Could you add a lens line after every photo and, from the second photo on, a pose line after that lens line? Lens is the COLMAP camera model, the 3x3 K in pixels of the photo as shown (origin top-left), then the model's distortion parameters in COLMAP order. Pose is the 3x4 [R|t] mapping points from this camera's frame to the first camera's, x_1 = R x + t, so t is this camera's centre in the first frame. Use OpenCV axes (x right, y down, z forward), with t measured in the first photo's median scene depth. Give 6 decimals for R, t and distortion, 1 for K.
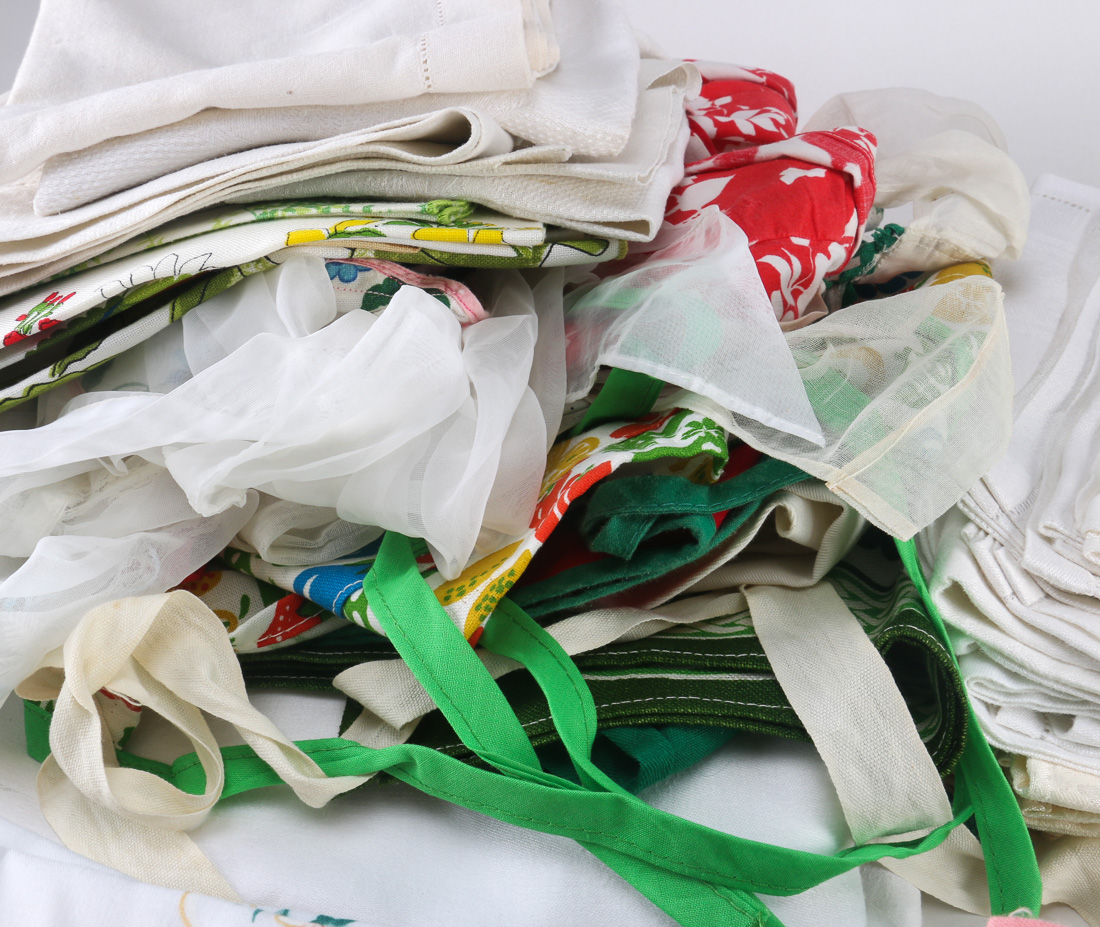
lens RADIAL K [[1668.2, 0, 549.5], [0, 1668.2, 457.5], [0, 0, 1]] dist [-0.017805, 0.000000]
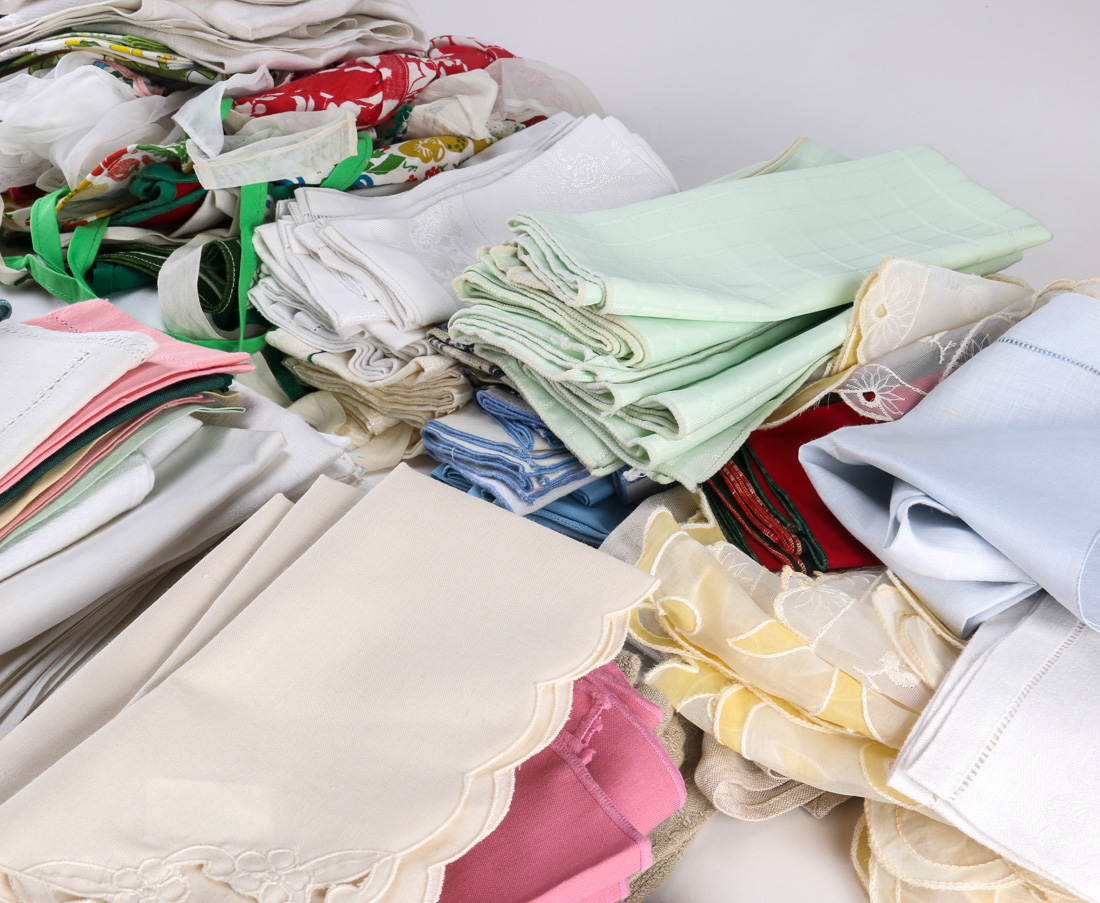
lens RADIAL K [[1539.7, 0, 543.2], [0, 1539.7, 450.9], [0, 0, 1]] dist [-0.017122, 0.000000]
pose [[0.906717, 0.226162, -0.355970, 1.260116], [-0.242856, 0.970060, -0.002277, 0.246090], [0.344797, 0.088514, 0.934495, -0.639931]]
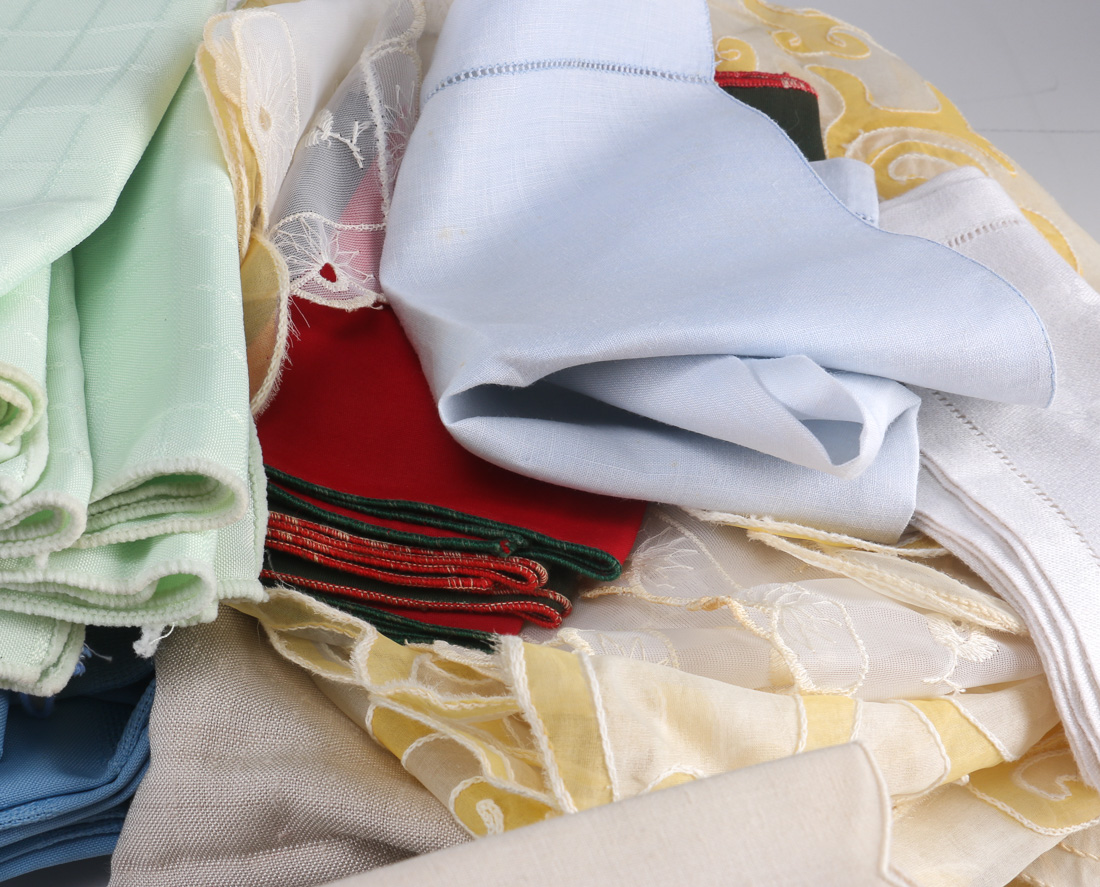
lens RADIAL K [[2182.1, 0, 562.9], [0, 2182.1, 381.9], [0, 0, 1]] dist [0.005420, 0.000000]
pose [[0.822468, -0.274330, 0.498287, 0.506181], [0.266882, 0.959716, 0.087855, 0.096571], [-0.502316, 0.060726, 0.862549, -0.140518]]
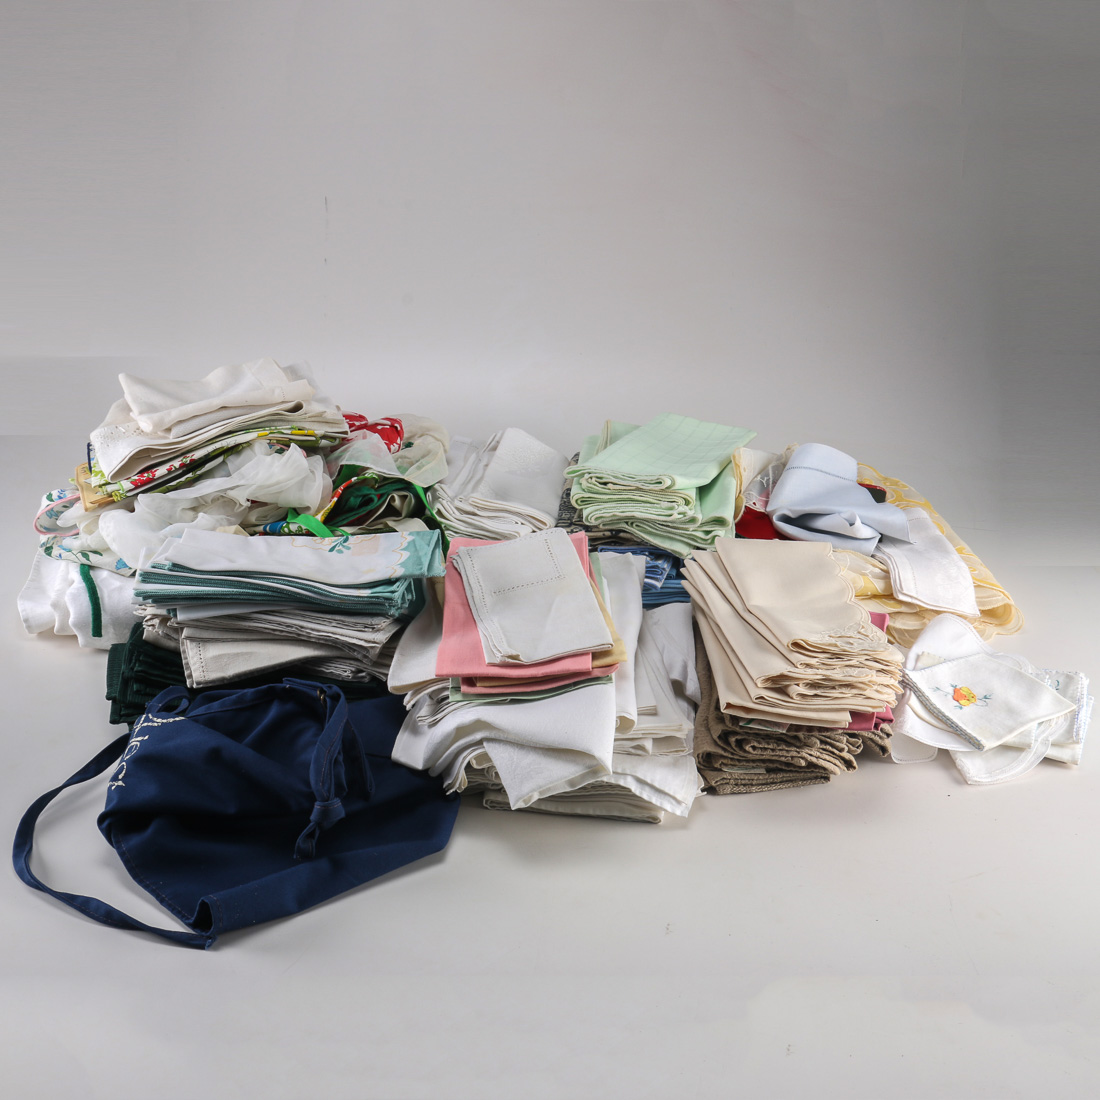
lens RADIAL K [[1712.1, 0, 549.7], [0, 1712.1, 555.0], [0, 0, 1]] dist [0.104930, 0.000000]
pose [[0.949062, -0.057691, 0.309762, -0.739147], [0.130250, 0.966999, -0.218969, 1.057053], [-0.286907, 0.248161, 0.925257, -2.693001]]
